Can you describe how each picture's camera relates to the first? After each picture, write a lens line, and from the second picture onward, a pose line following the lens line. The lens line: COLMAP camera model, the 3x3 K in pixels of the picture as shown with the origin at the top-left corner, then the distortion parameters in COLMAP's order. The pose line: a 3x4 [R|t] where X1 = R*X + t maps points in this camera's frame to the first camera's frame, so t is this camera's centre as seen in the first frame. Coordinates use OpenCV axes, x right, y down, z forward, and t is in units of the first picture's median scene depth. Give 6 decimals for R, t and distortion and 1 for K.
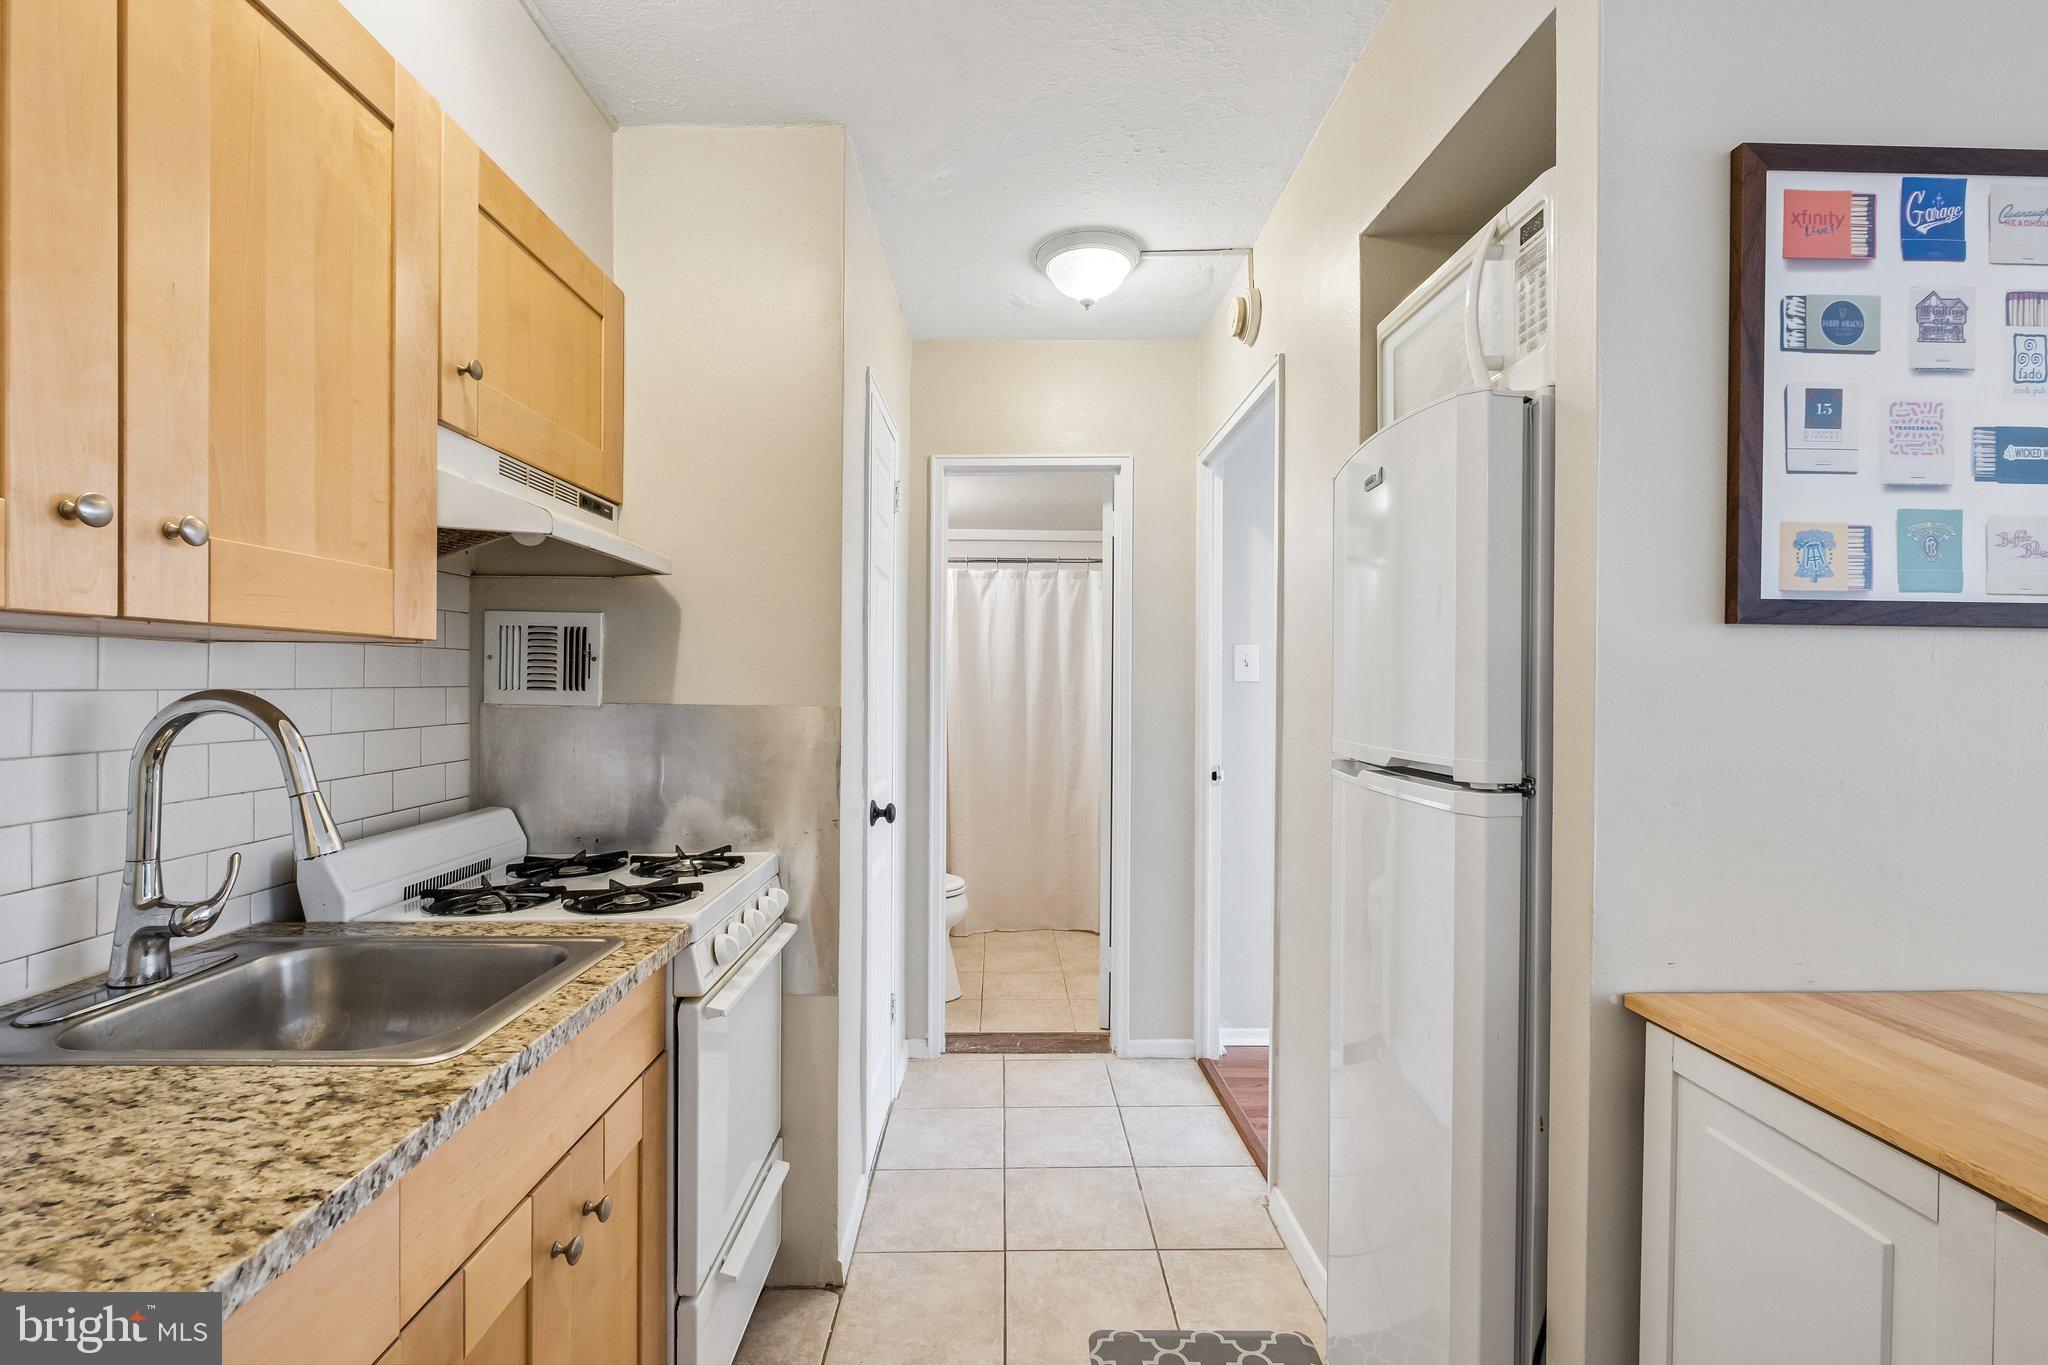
lens RADIAL K [[897.8, 0, 1010.9], [0, 897.8, 690.8], [0, 0, 1]] dist [-0.002147, 0.000172]
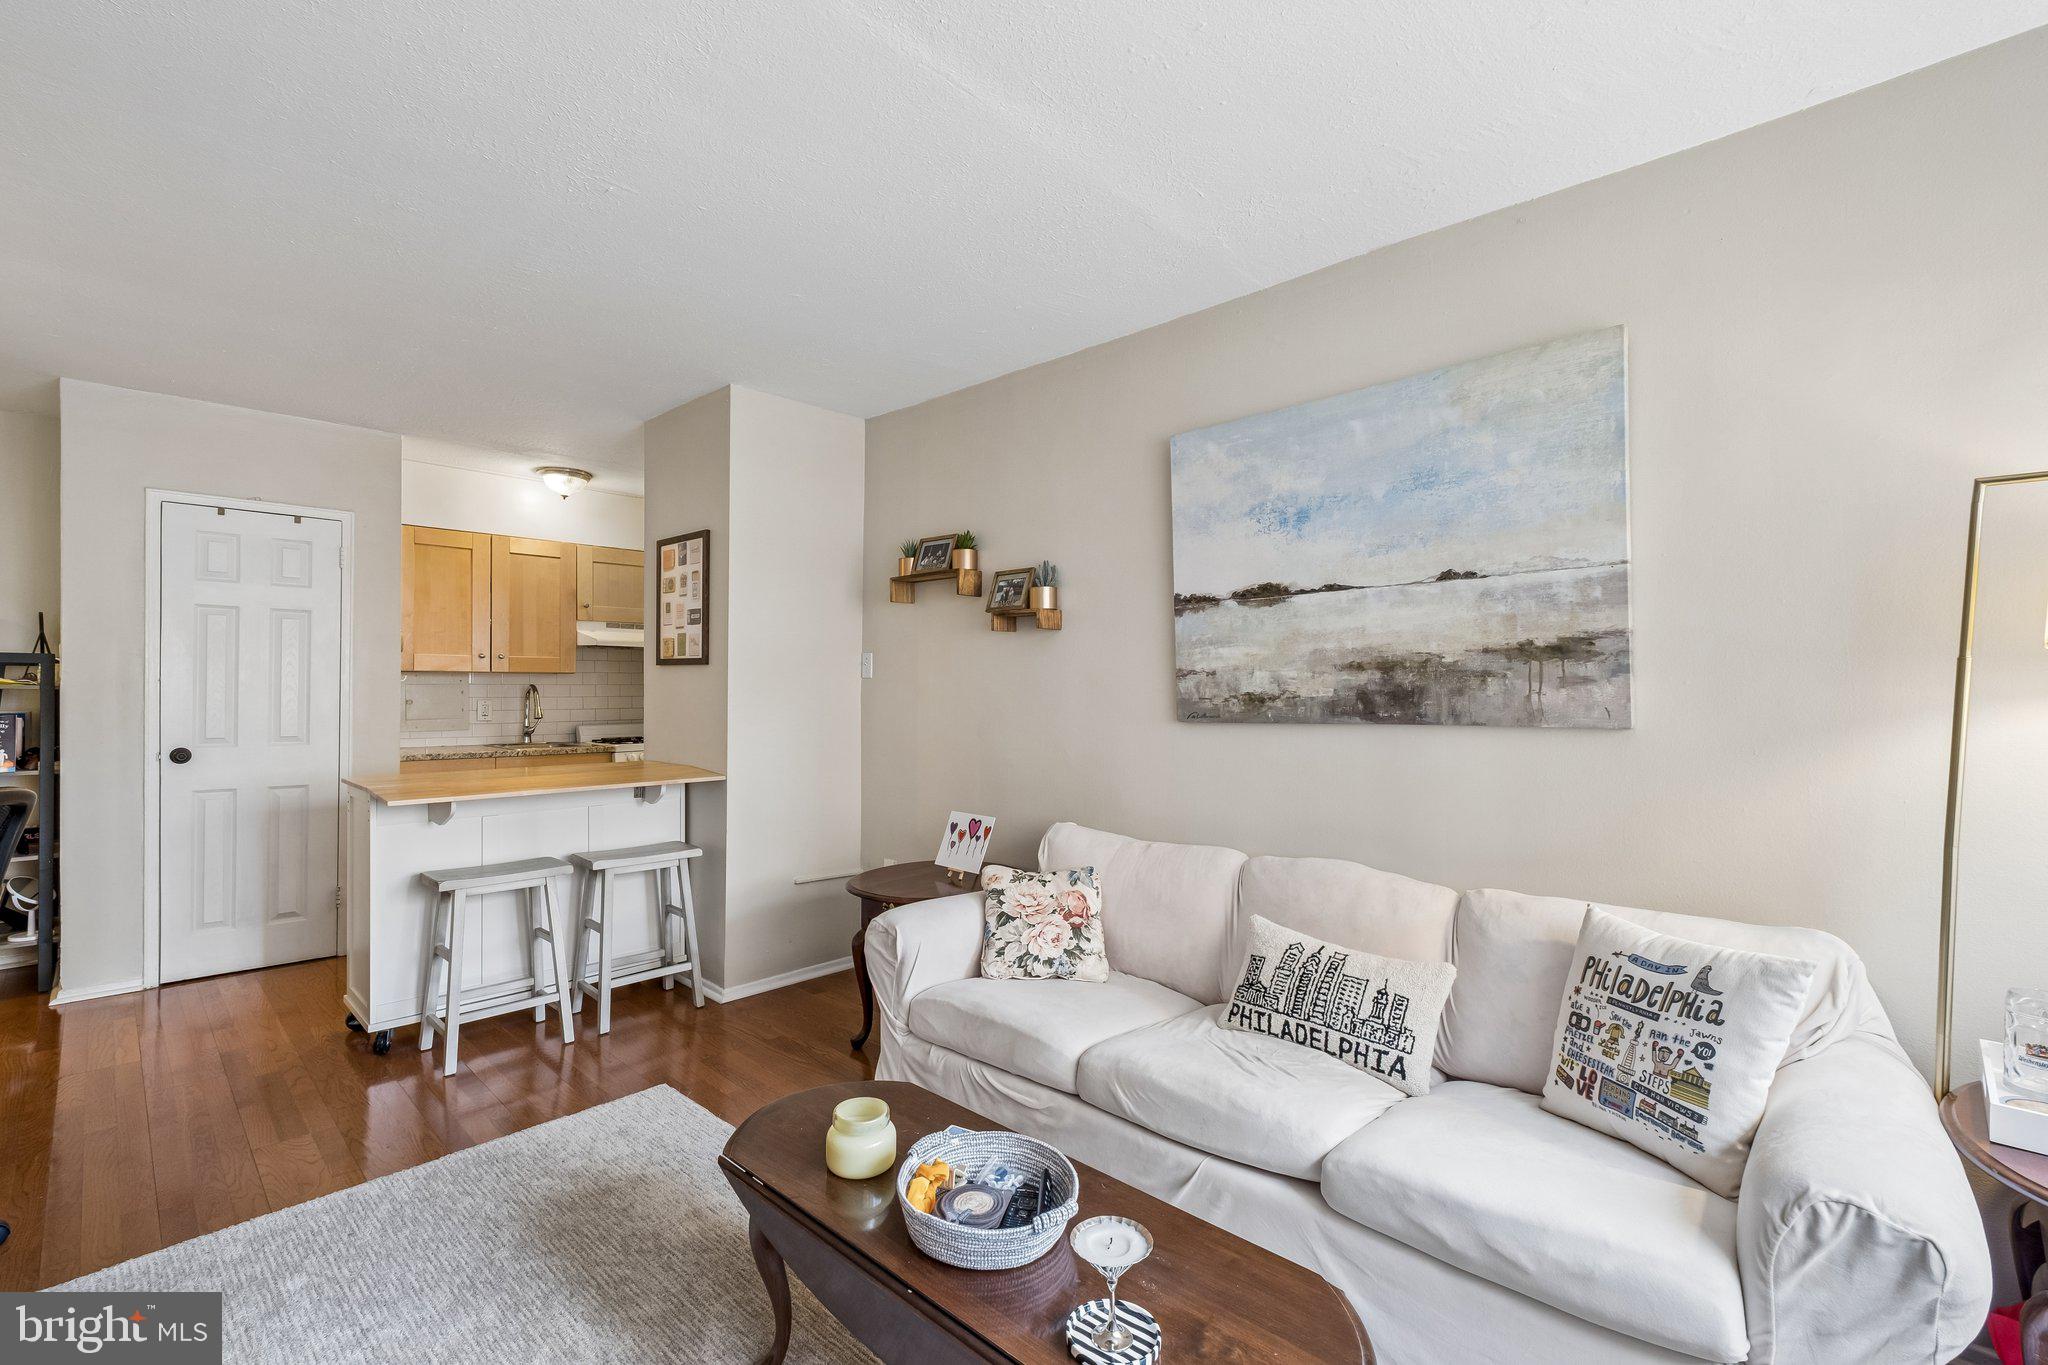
lens RADIAL K [[897.8, 0, 1000.3], [0, 897.8, 691.2], [0, 0, 1]] dist [-0.002147, 0.000172]
pose [[0.702018, 0.001249, -0.712158, 3.309521], [-0.006991, 0.999962, -0.005138, 0.031518], [0.712125, 0.008586, 0.702000, -0.465581]]
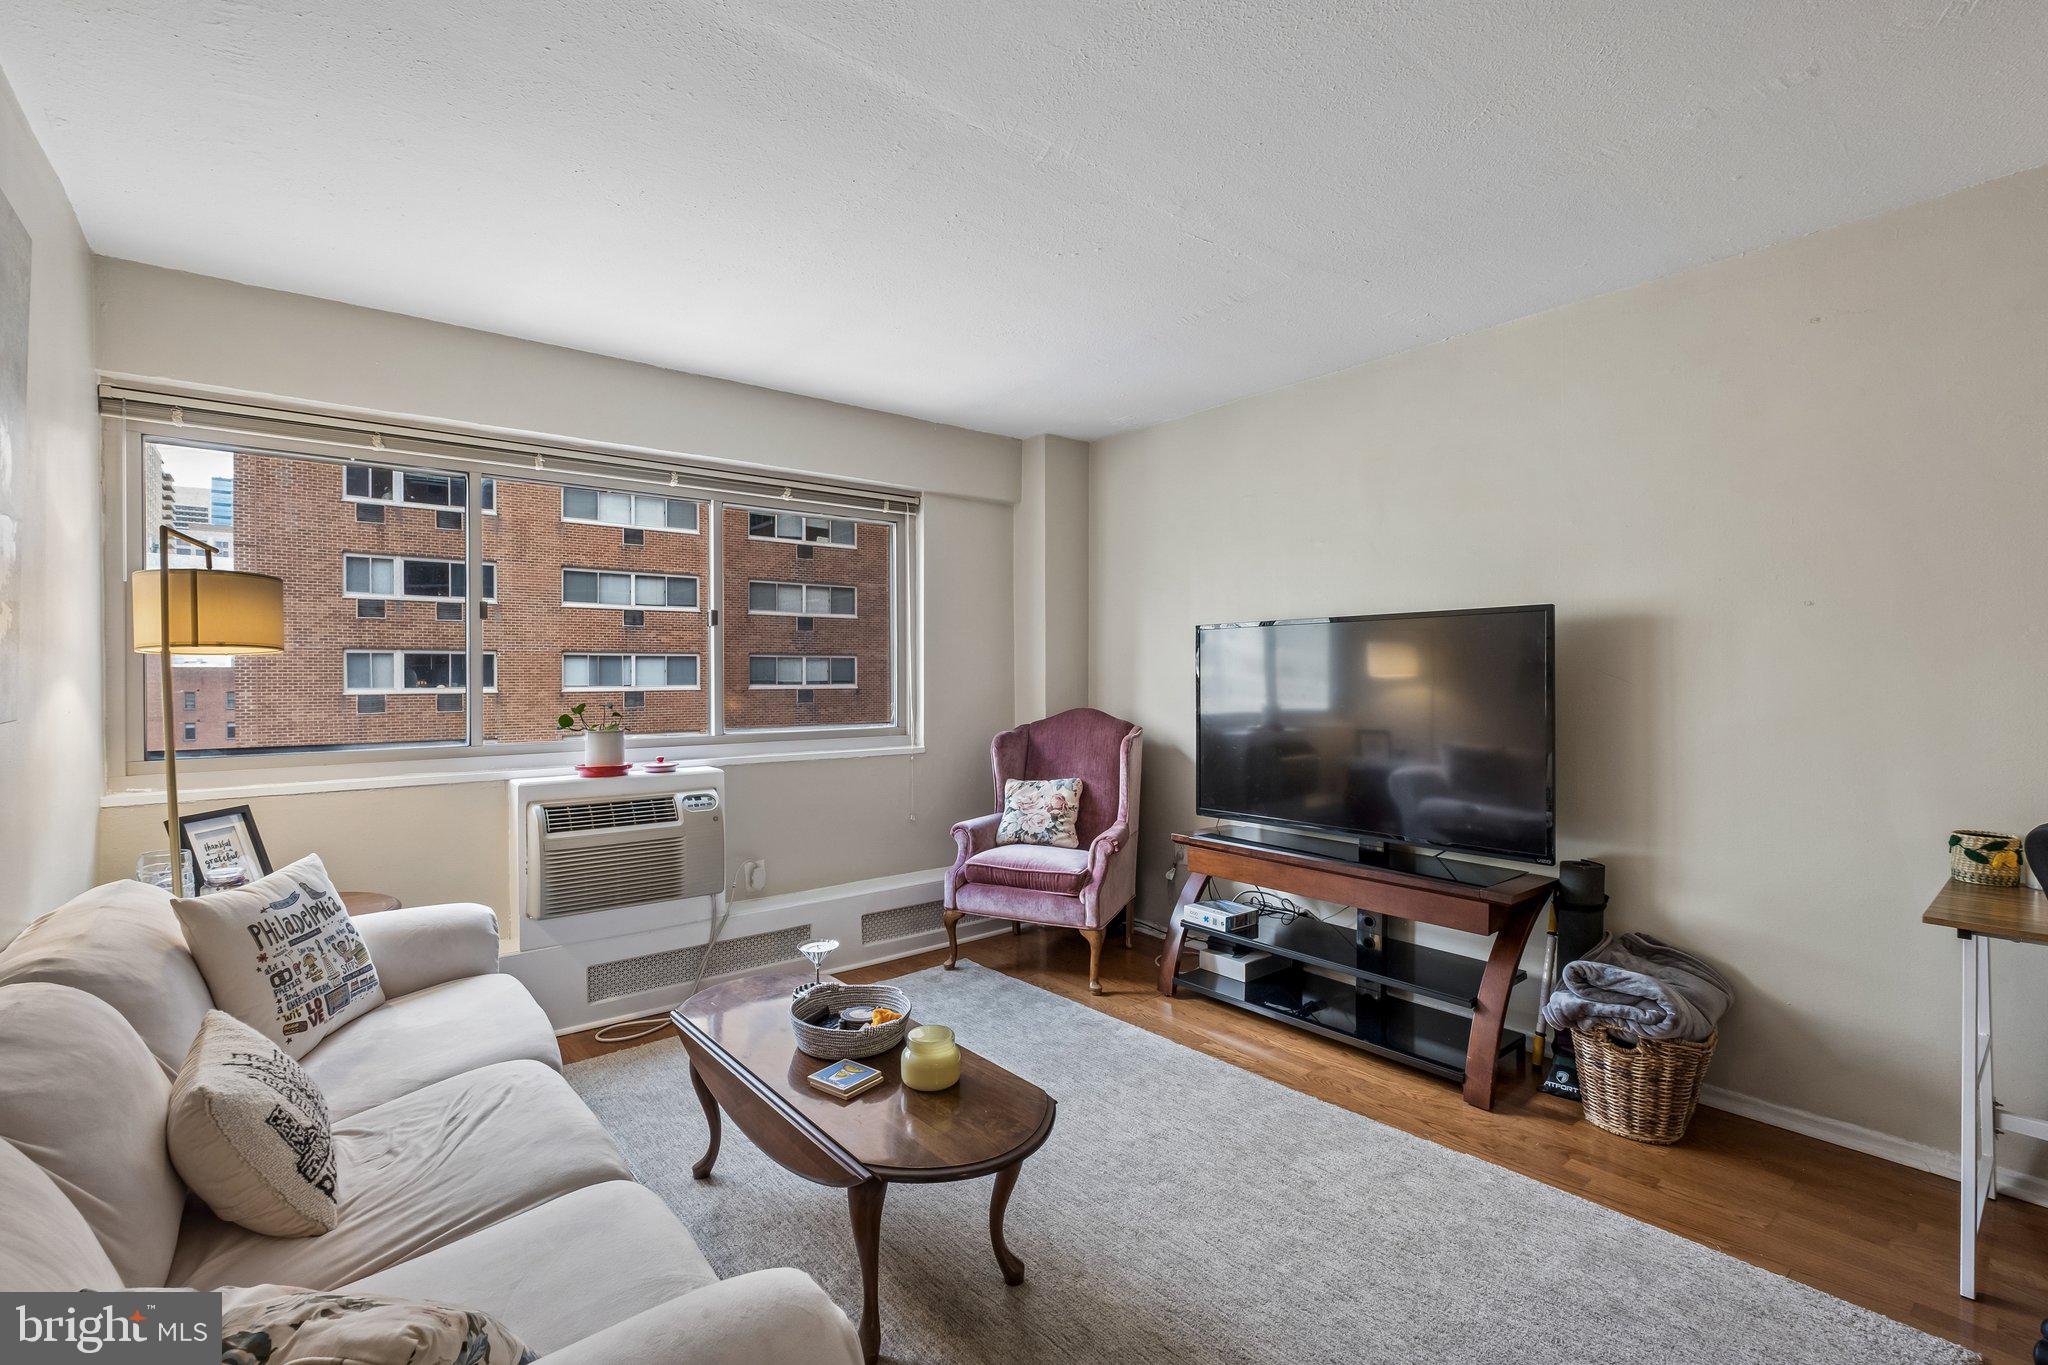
lens RADIAL K [[897.8, 0, 980.5], [0, 897.8, 681.9], [0, 0, 1]] dist [-0.002147, 0.000172]
pose [[-0.600046, -0.005877, 0.799944, 1.322954], [0.007968, 0.999880, 0.013323, 0.019622], [-0.799926, 0.014368, -0.599927, 0.906823]]
